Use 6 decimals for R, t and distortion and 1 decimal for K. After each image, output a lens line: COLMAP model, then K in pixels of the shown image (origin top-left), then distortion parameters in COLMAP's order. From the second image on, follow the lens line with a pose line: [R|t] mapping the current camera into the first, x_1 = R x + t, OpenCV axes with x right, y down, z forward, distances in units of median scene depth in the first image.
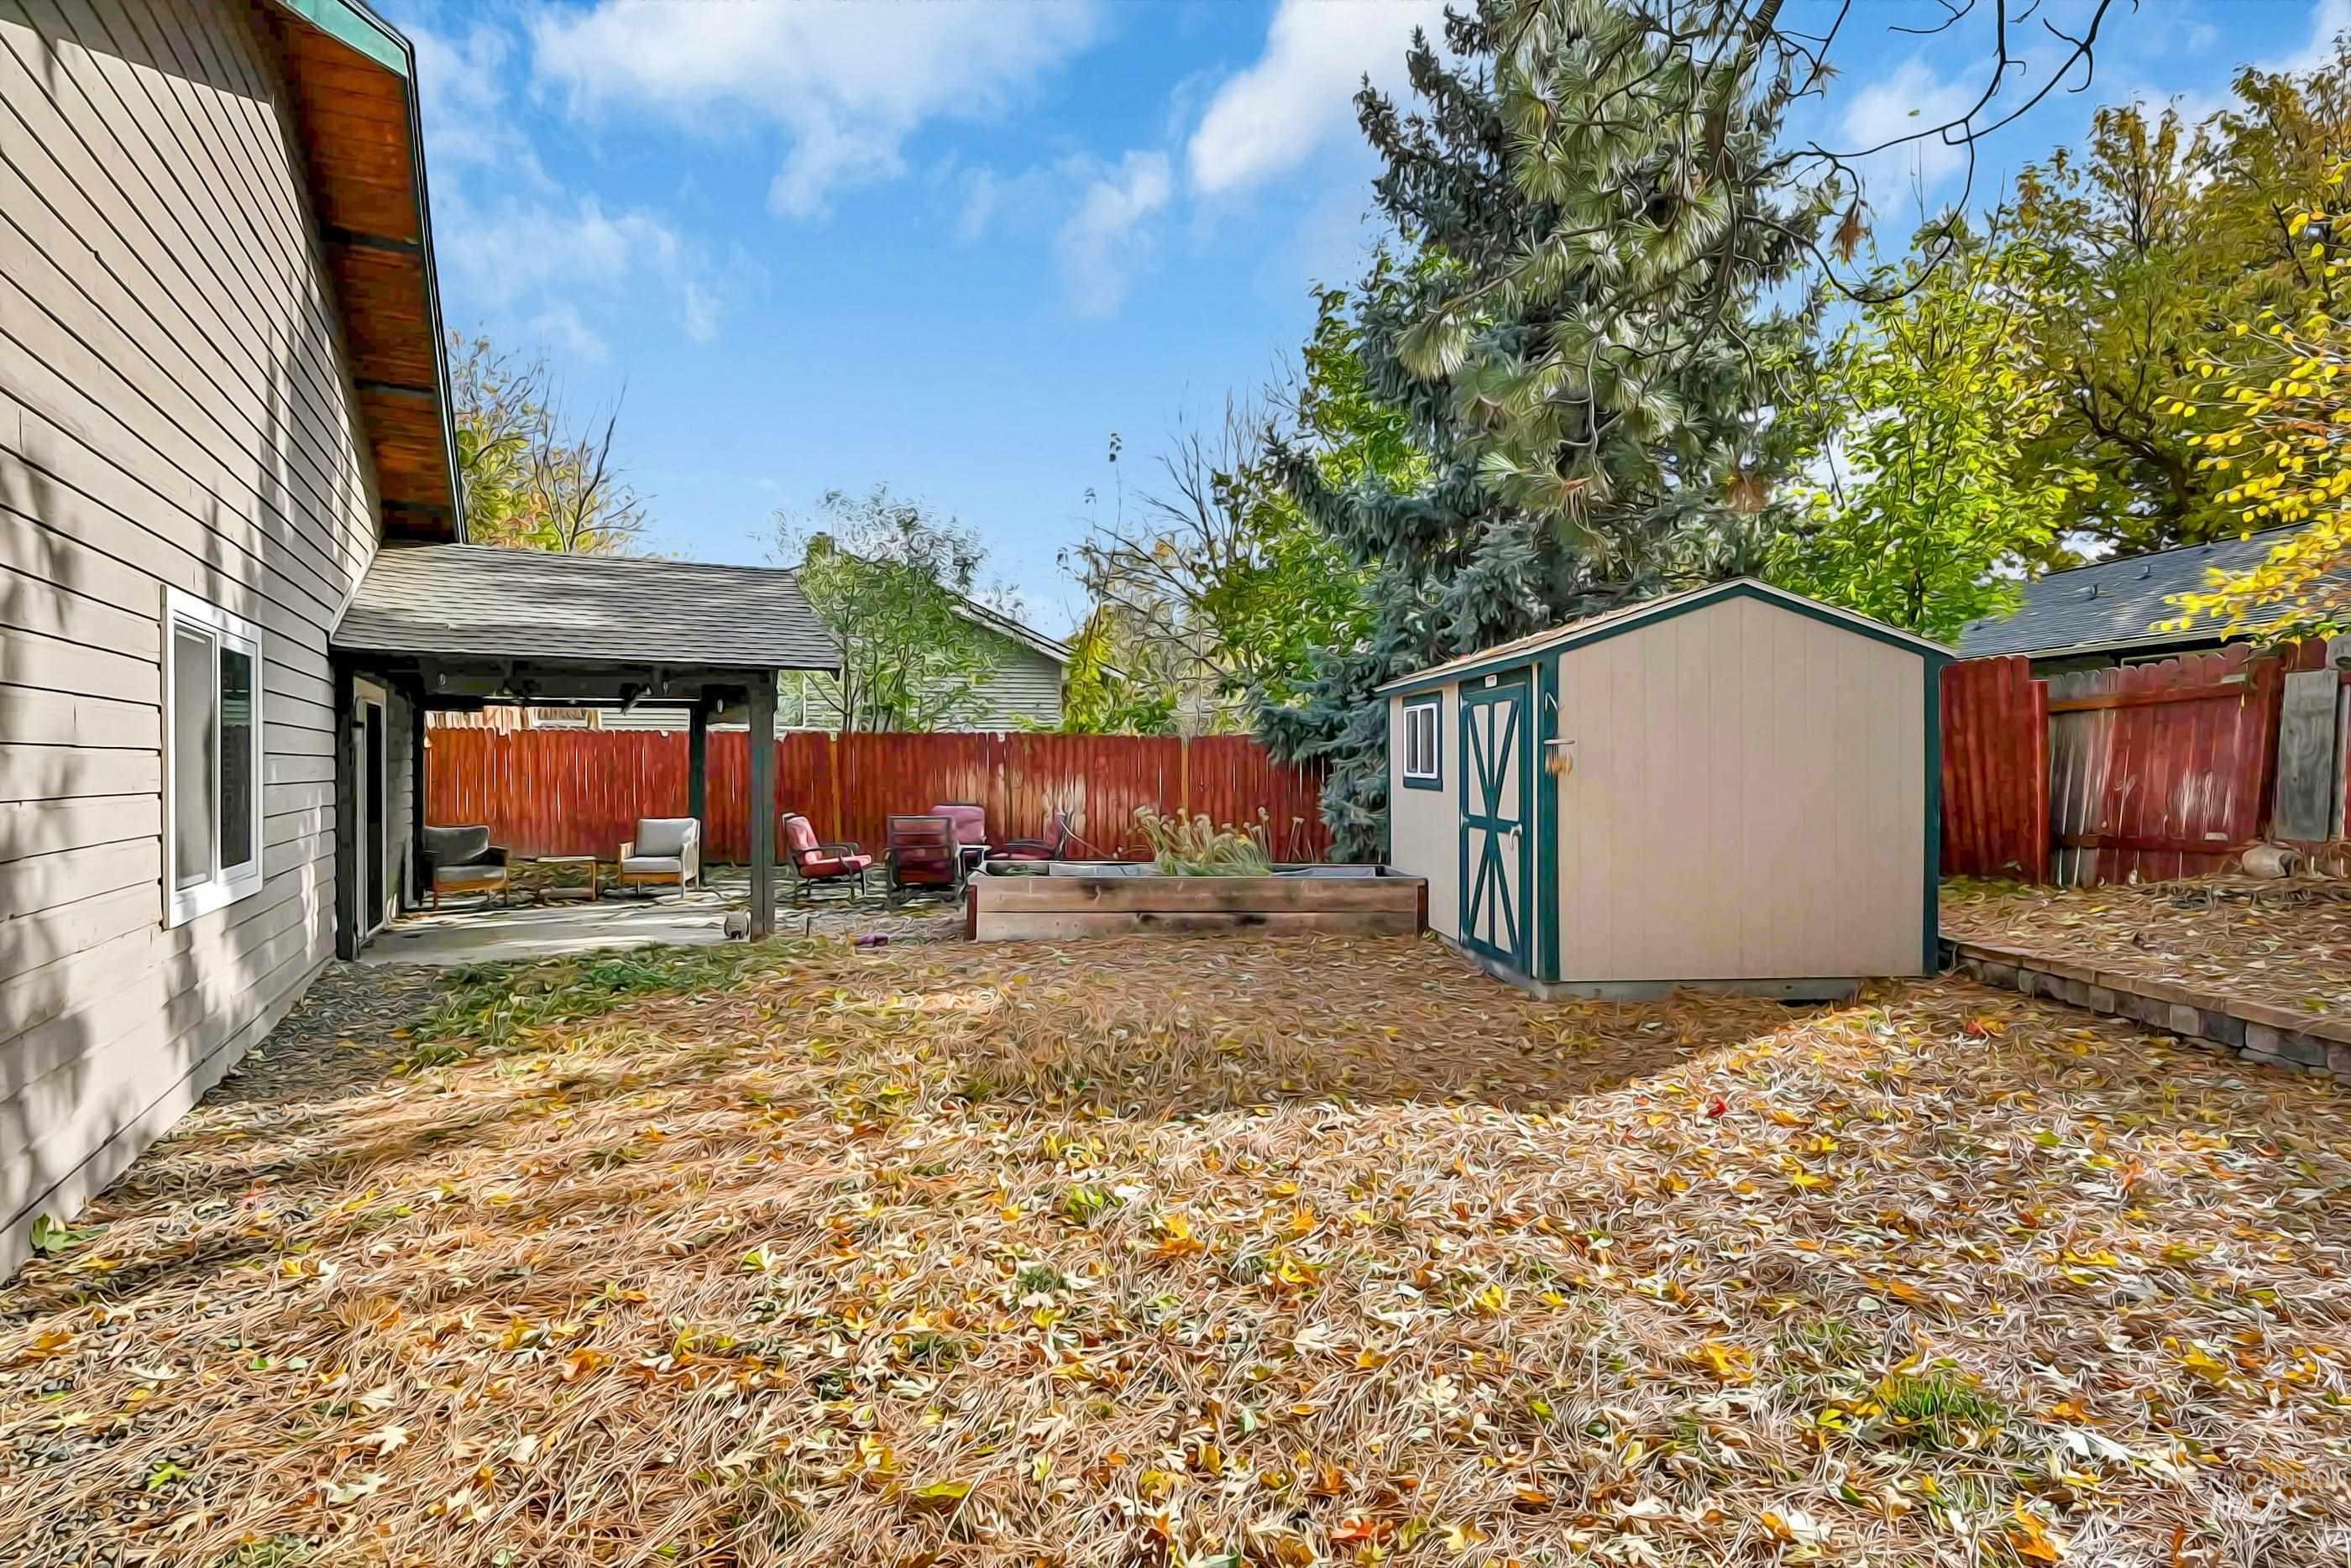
lens RADIAL K [[1161.1, 0, 1173.6], [0, 1161.1, 756.7], [0, 0, 1]] dist [-0.001014, -0.000067]
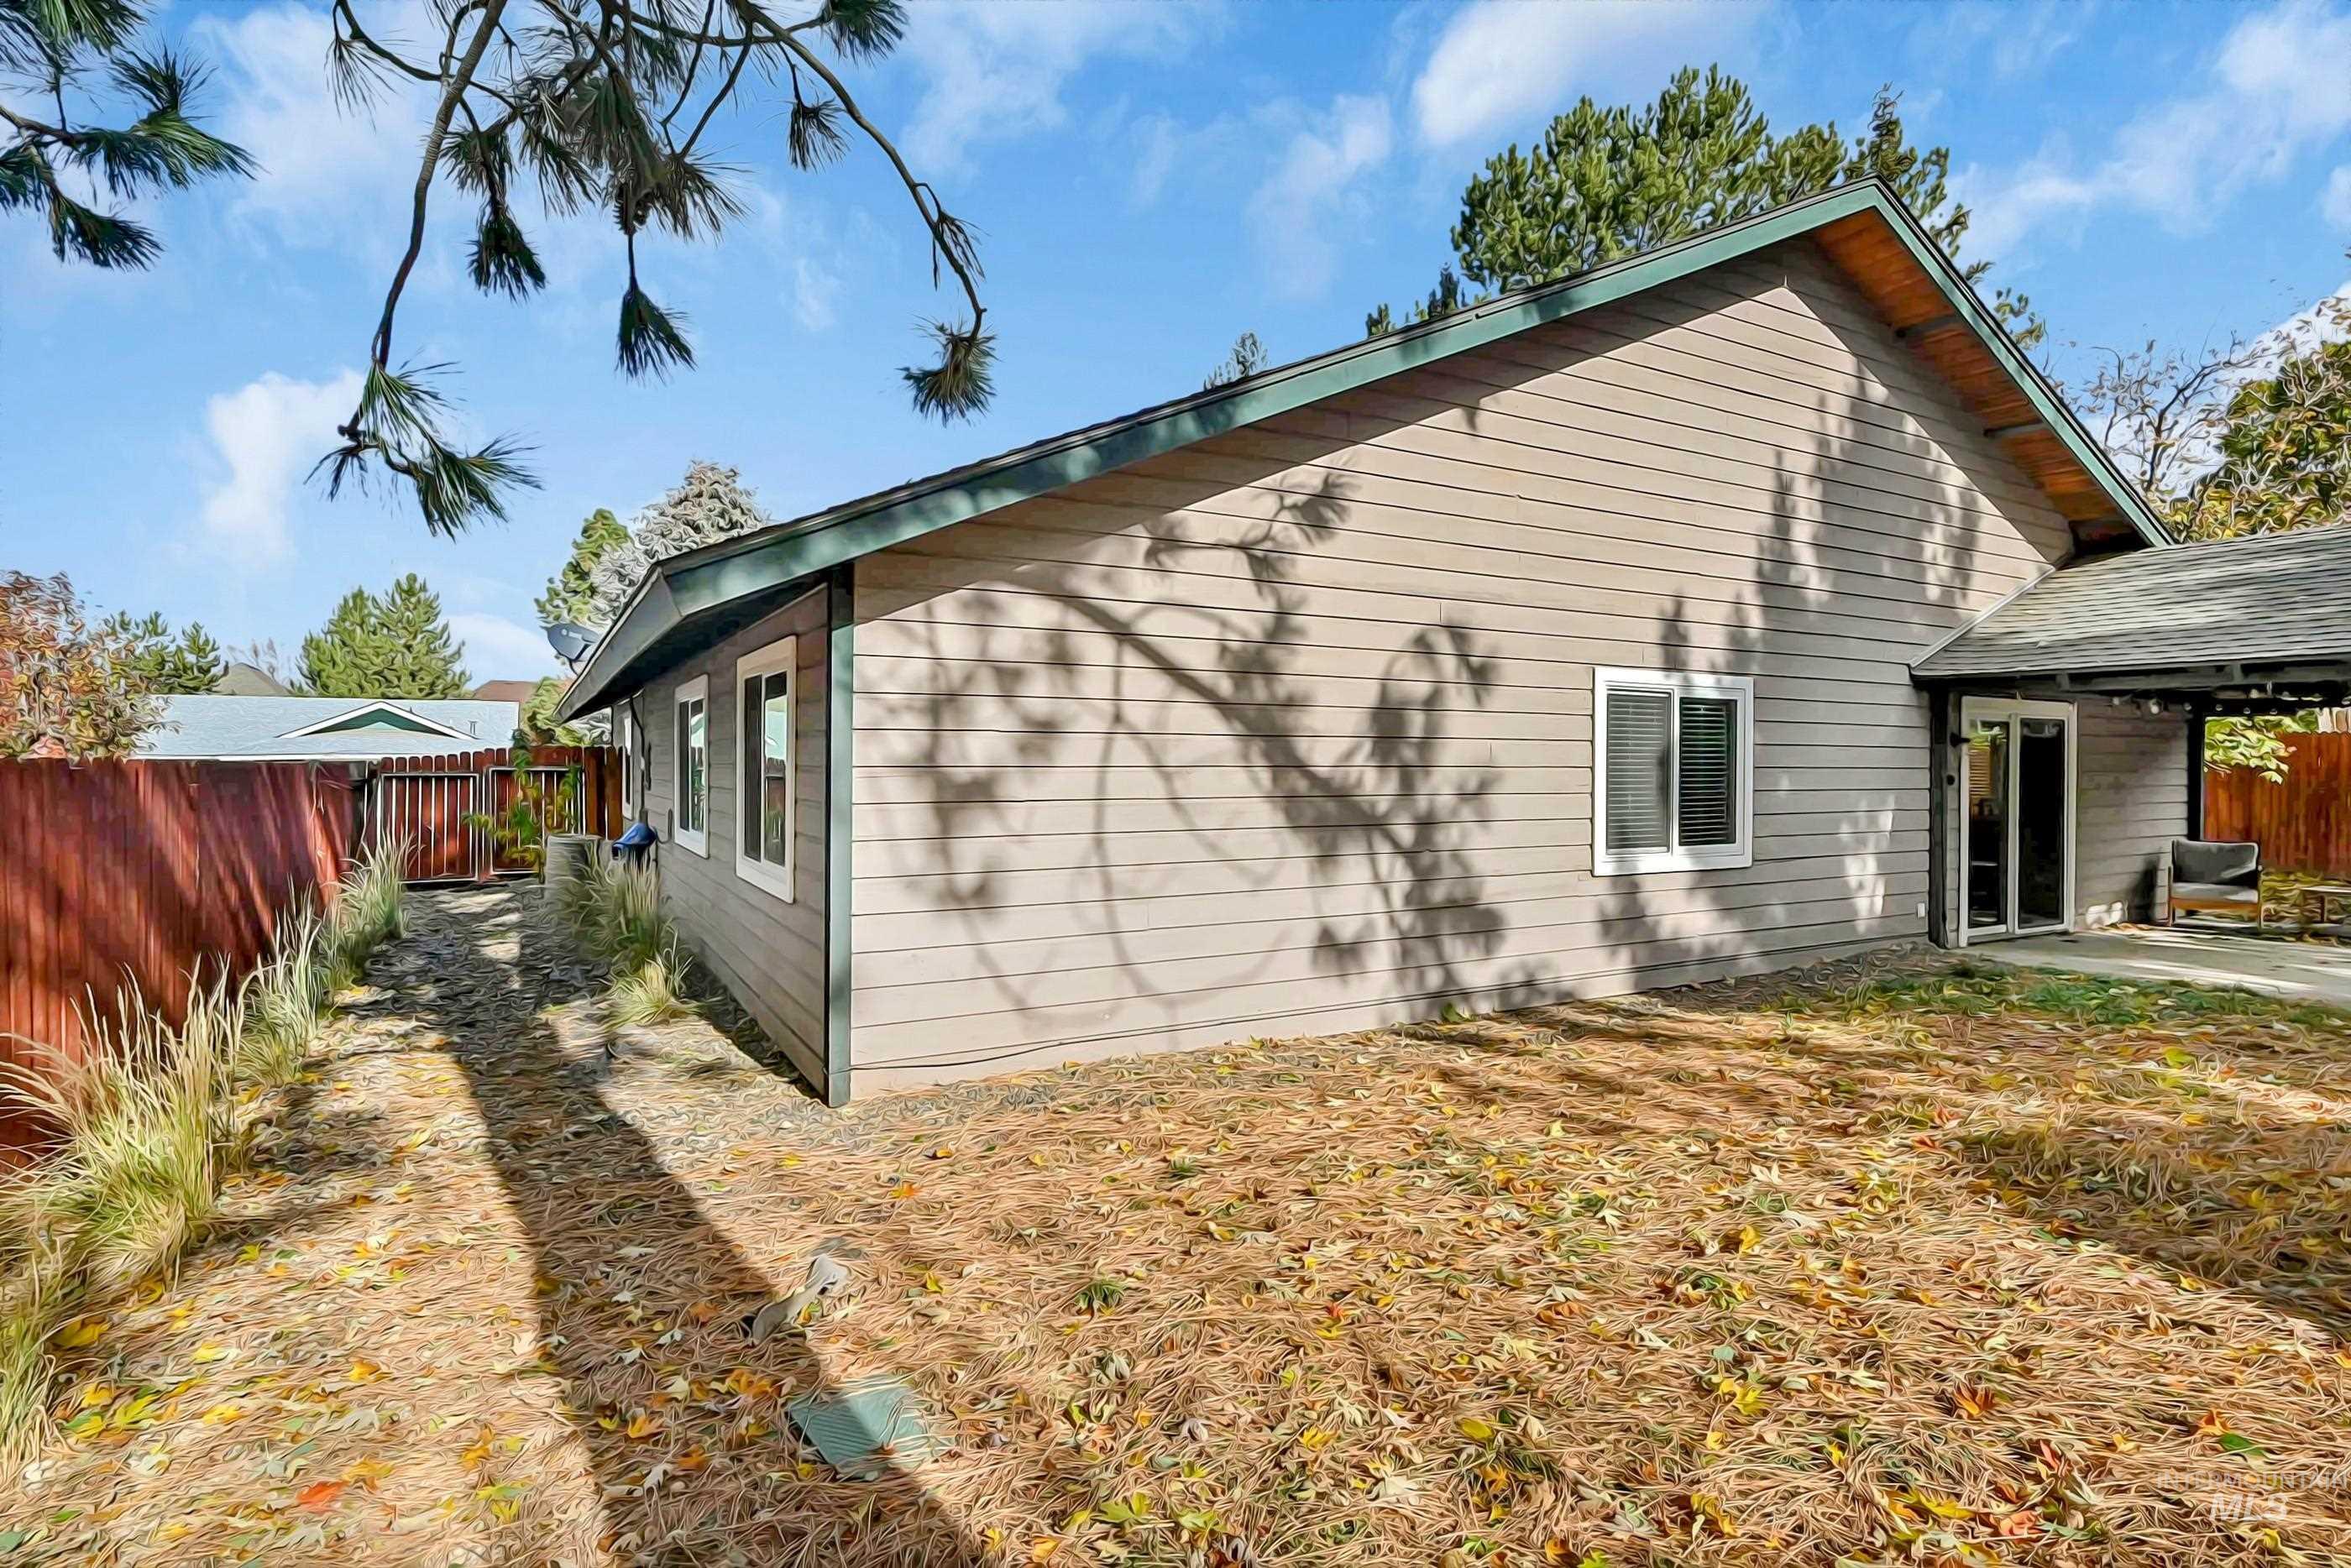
lens RADIAL K [[1161.1, 0, 1173.6], [0, 1161.1, 756.7], [0, 0, 1]] dist [-0.001014, -0.000067]
pose [[0.031886, -0.001194, -0.999491, 0.579784], [0.001256, 0.999999, -0.001155, -0.014875], [0.999491, -0.001219, 0.031887, 0.262468]]
